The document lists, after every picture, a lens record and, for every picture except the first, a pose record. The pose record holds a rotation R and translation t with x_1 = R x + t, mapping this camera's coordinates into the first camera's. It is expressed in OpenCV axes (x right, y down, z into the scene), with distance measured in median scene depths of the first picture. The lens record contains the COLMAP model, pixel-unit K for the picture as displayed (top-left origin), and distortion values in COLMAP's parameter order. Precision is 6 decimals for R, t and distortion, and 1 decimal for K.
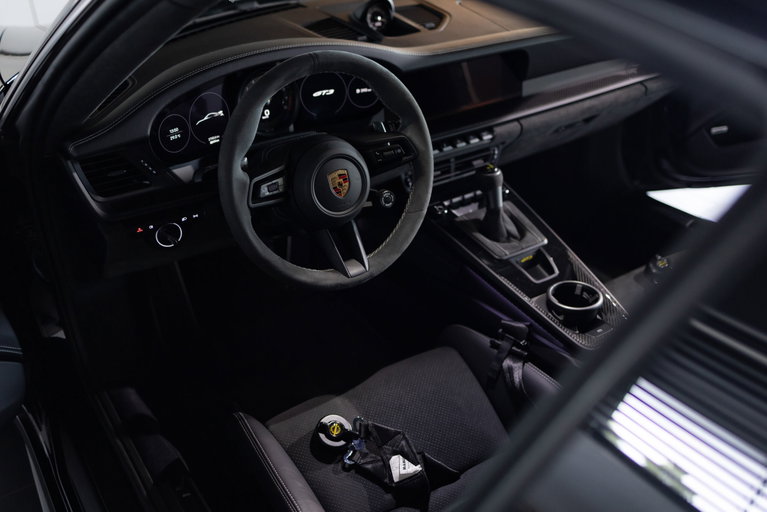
lens RADIAL K [[738.5, 0, 383.5], [0, 738.5, 256.0], [0, 0, 1]] dist [-0.016913, -0.003723]
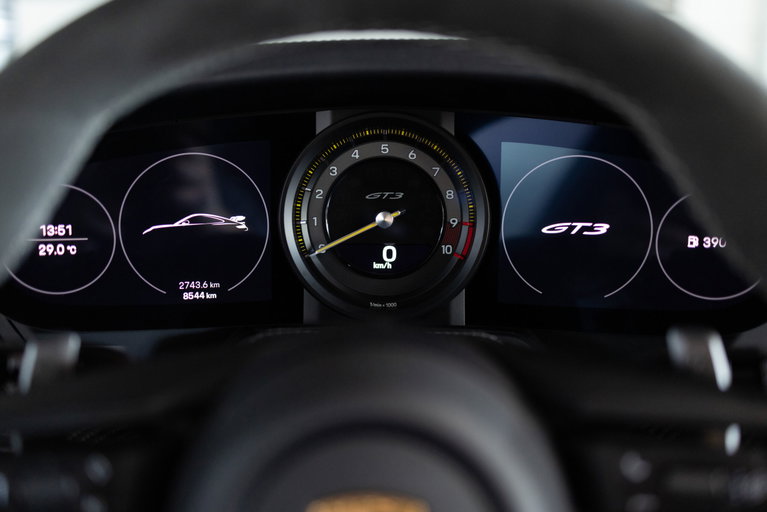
lens RADIAL K [[768.5, 0, 383.5], [0, 768.5, 256.0], [0, 0, 1]] dist [0.000309, 0.014997]
pose [[0.839792, 0.139084, -0.524790, 0.029096], [-0.296238, 0.927438, -0.228257, -0.120285], [0.454964, 0.347151, 0.820057, 0.765344]]
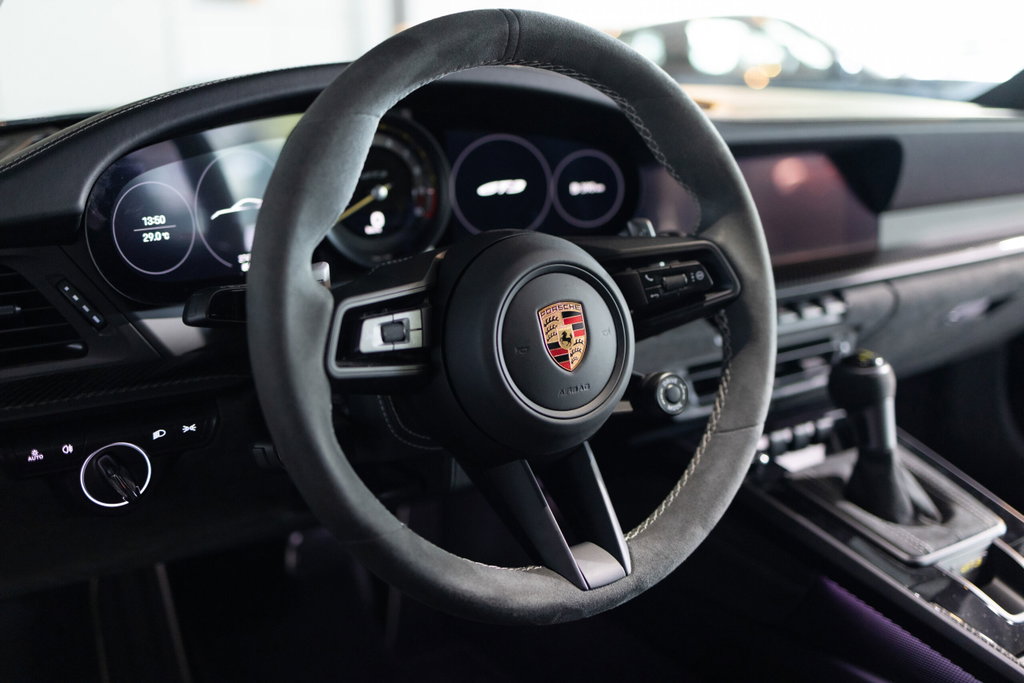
lens RADIAL K [[1026.0, 0, 512.0], [0, 1026.0, 341.5], [0, 0, 1]] dist [0.000309, 0.014997]
pose [[0.999973, 0.007280, -0.000554, -0.081834], [-0.007164, 0.963637, -0.267119, 0.045766], [-0.001411, 0.267116, 0.963663, 0.455213]]
